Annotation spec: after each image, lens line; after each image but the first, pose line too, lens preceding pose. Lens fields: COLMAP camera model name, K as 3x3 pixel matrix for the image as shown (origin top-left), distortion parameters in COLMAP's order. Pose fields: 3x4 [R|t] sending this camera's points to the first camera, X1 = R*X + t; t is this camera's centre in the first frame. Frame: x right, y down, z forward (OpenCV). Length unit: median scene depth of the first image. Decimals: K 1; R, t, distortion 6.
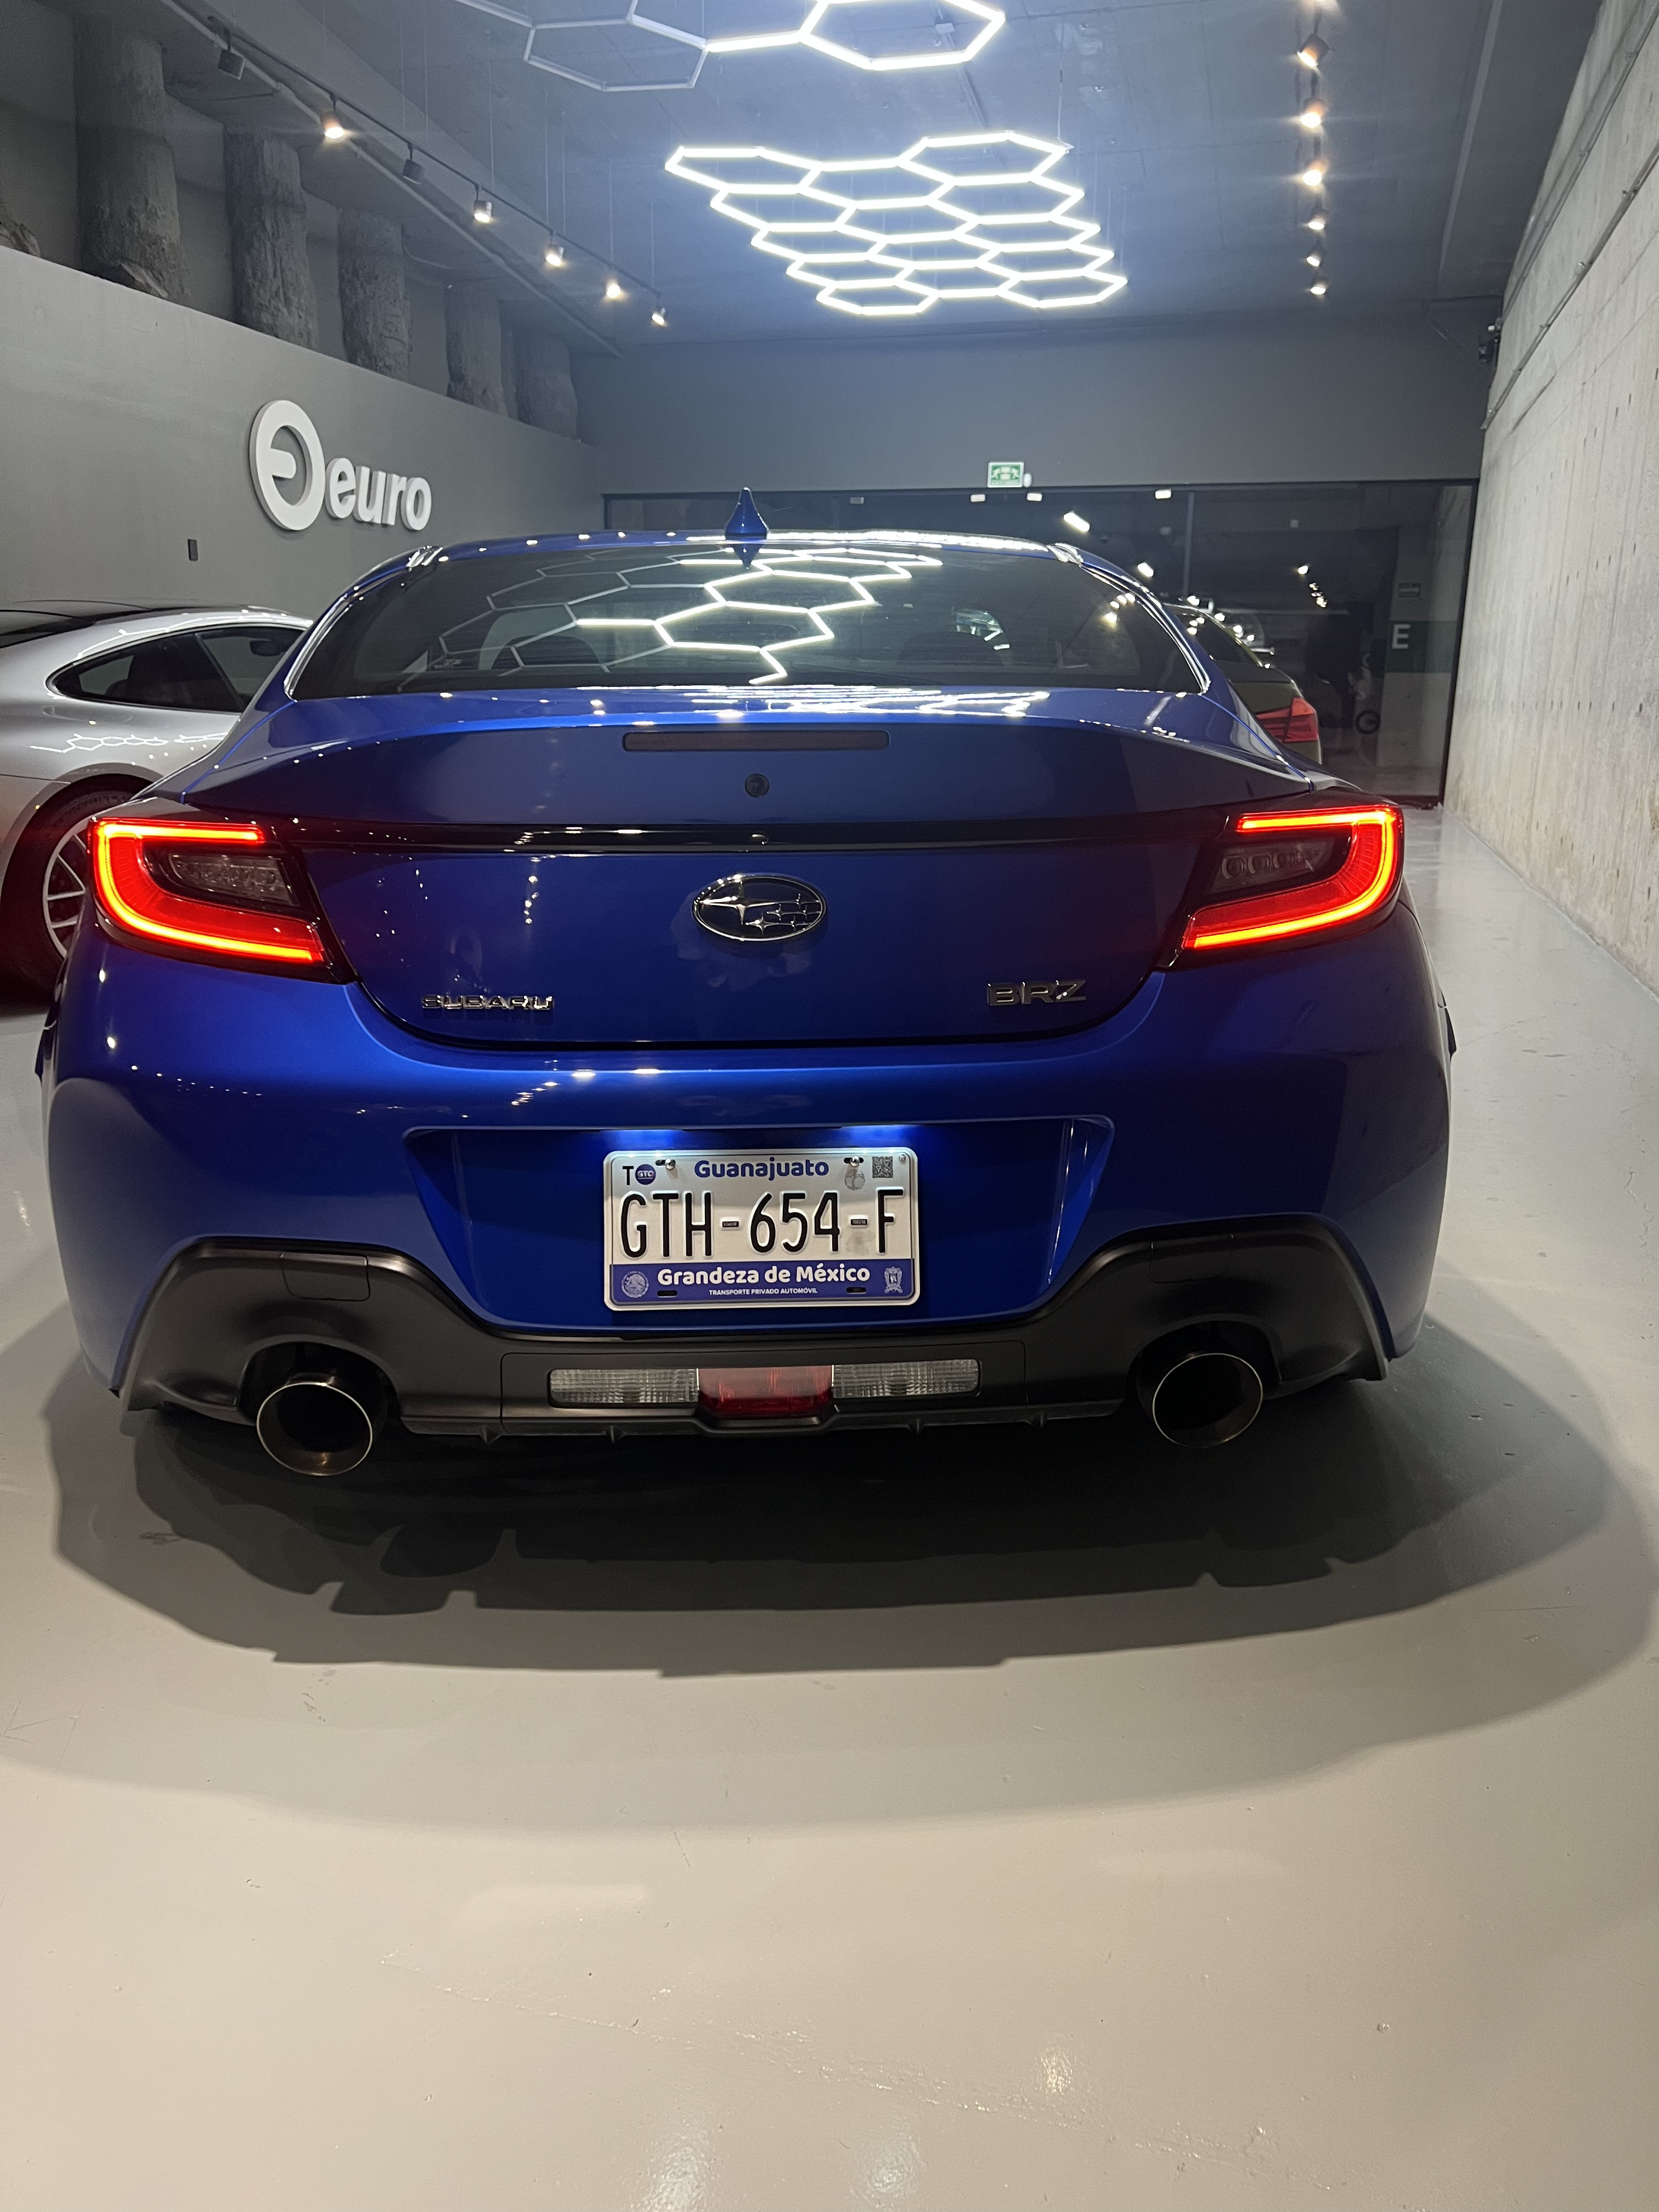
lens RADIAL K [[1721.1, 0, 849.5], [0, 1721.1, 1106.0], [0, 0, 1]] dist [0.030377, -0.012479]
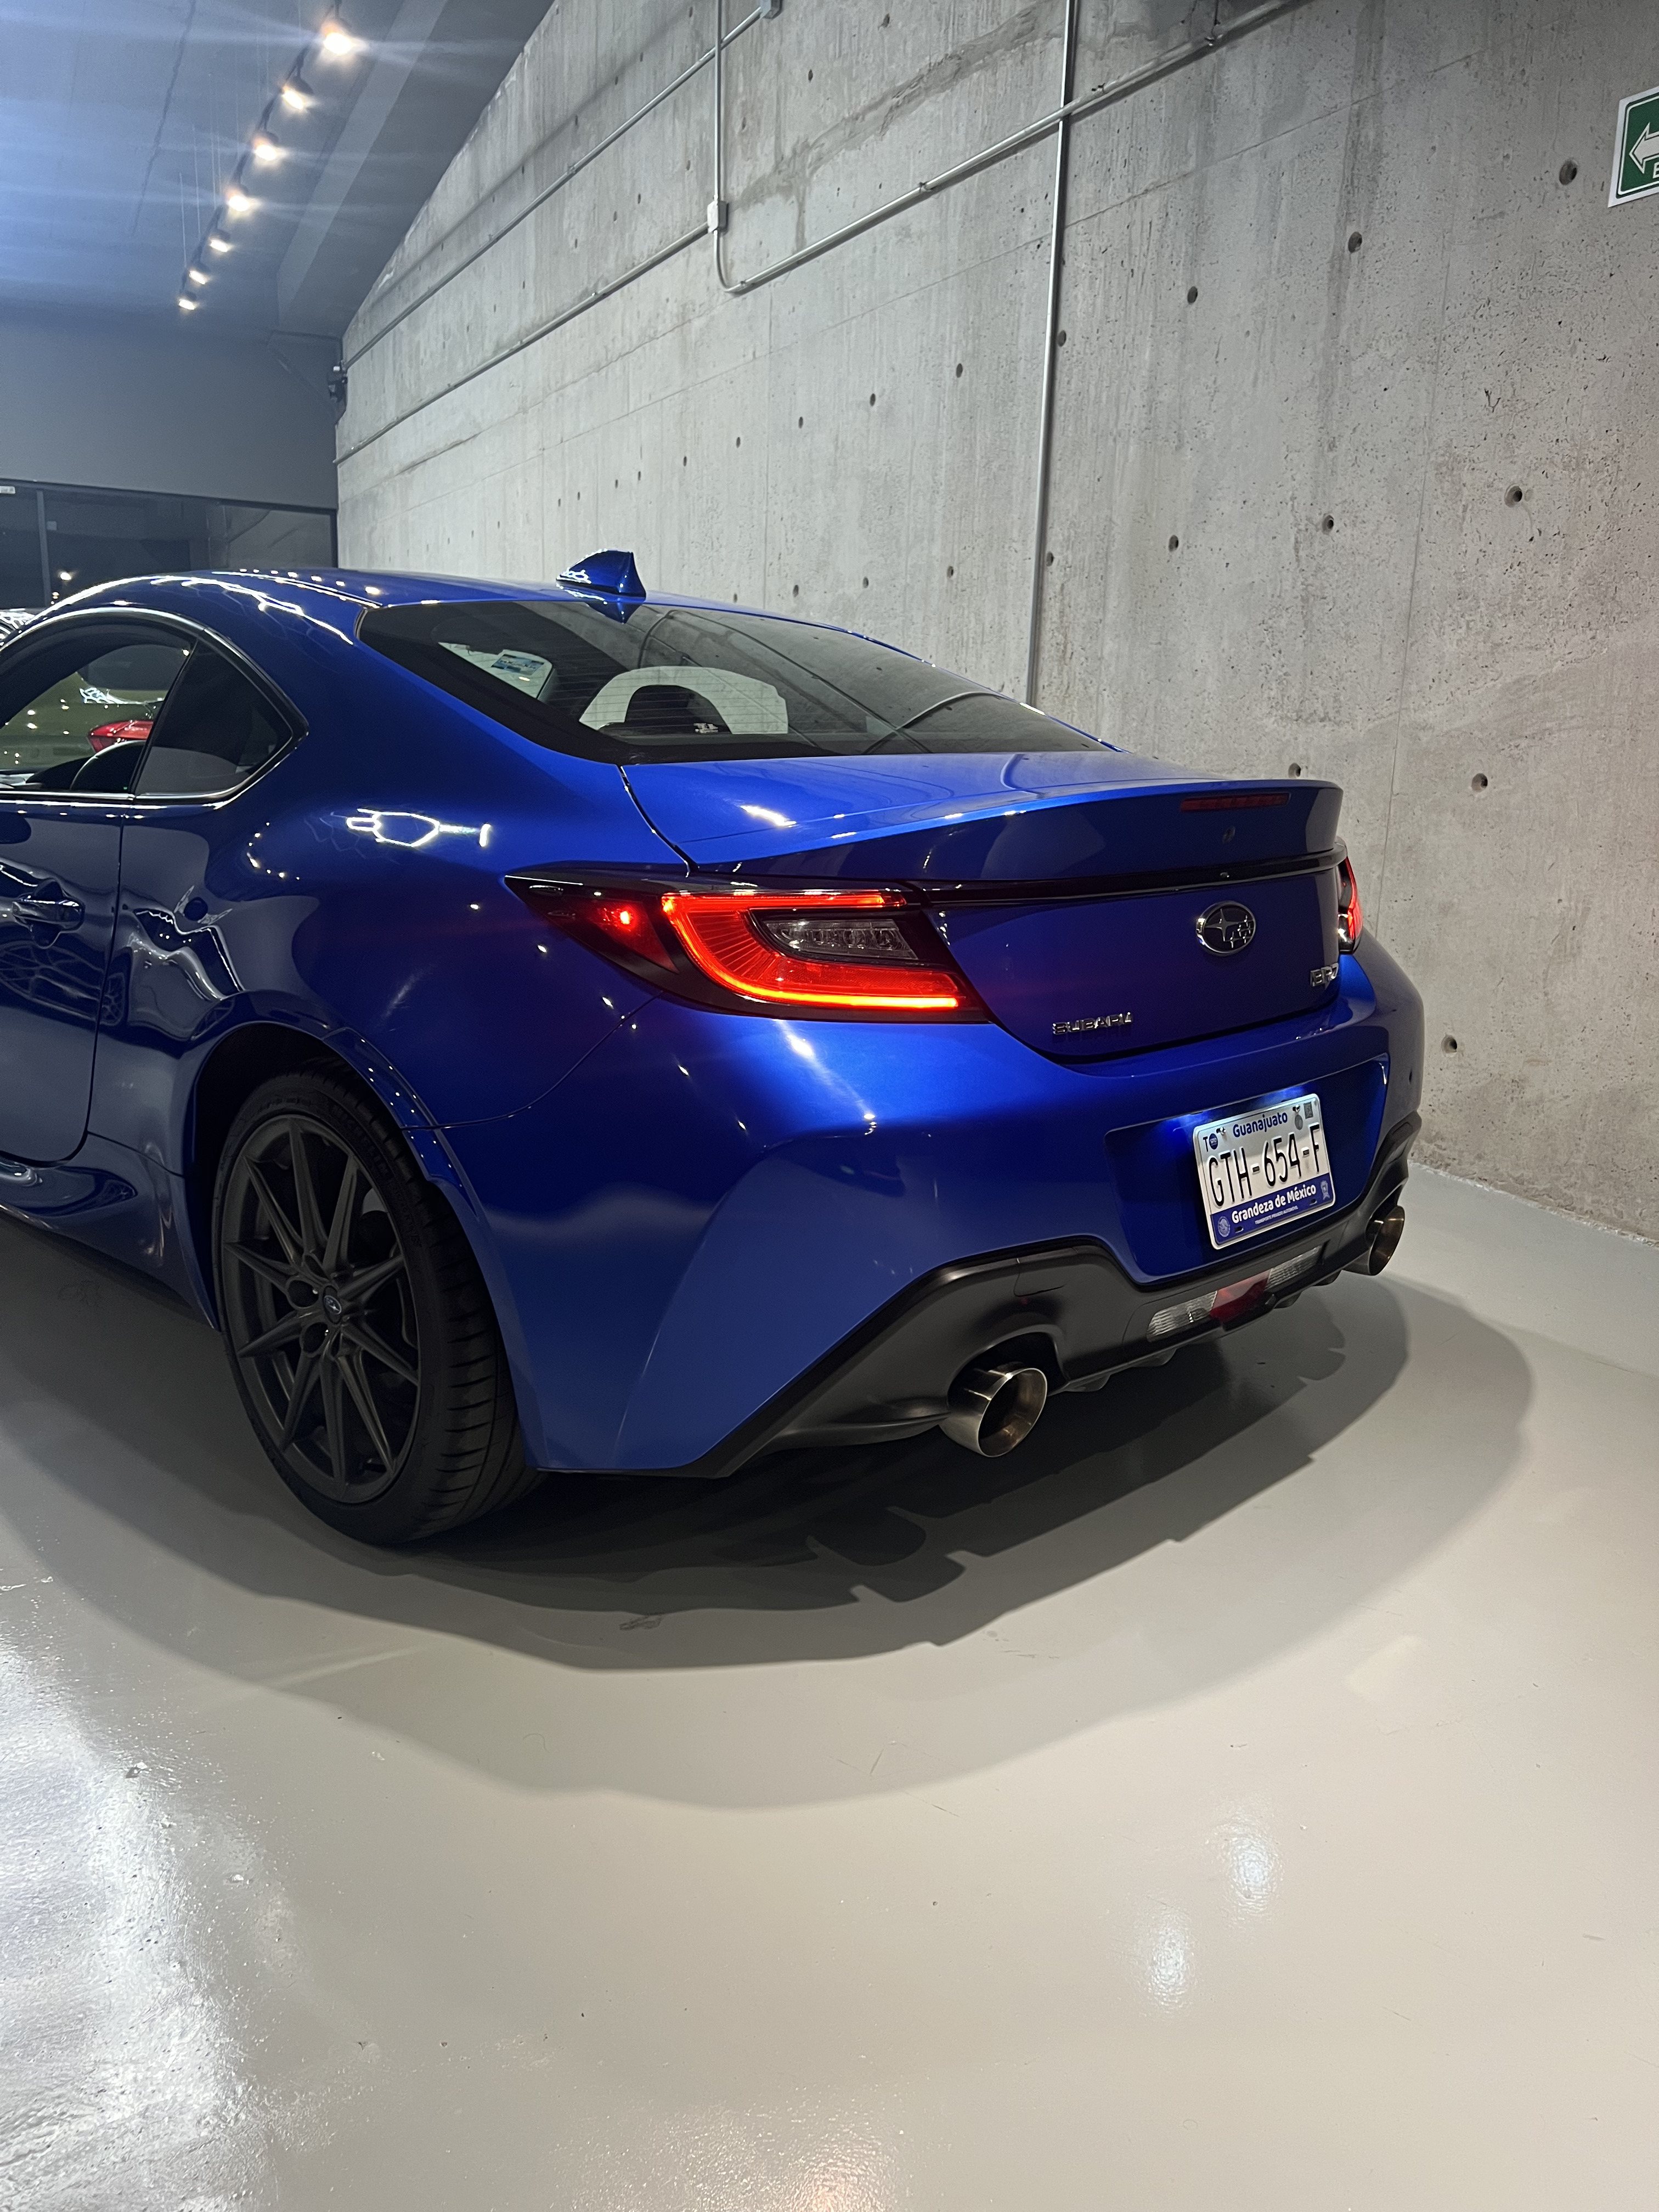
lens RADIAL K [[1721.1, 0, 849.5], [0, 1721.1, 1106.0], [0, 0, 1]] dist [0.030377, -0.012479]
pose [[0.733130, -0.141519, 0.665201, -1.165076], [0.144145, 0.988222, 0.051377, -0.091231], [-0.664637, 0.058219, 0.744894, 0.220851]]
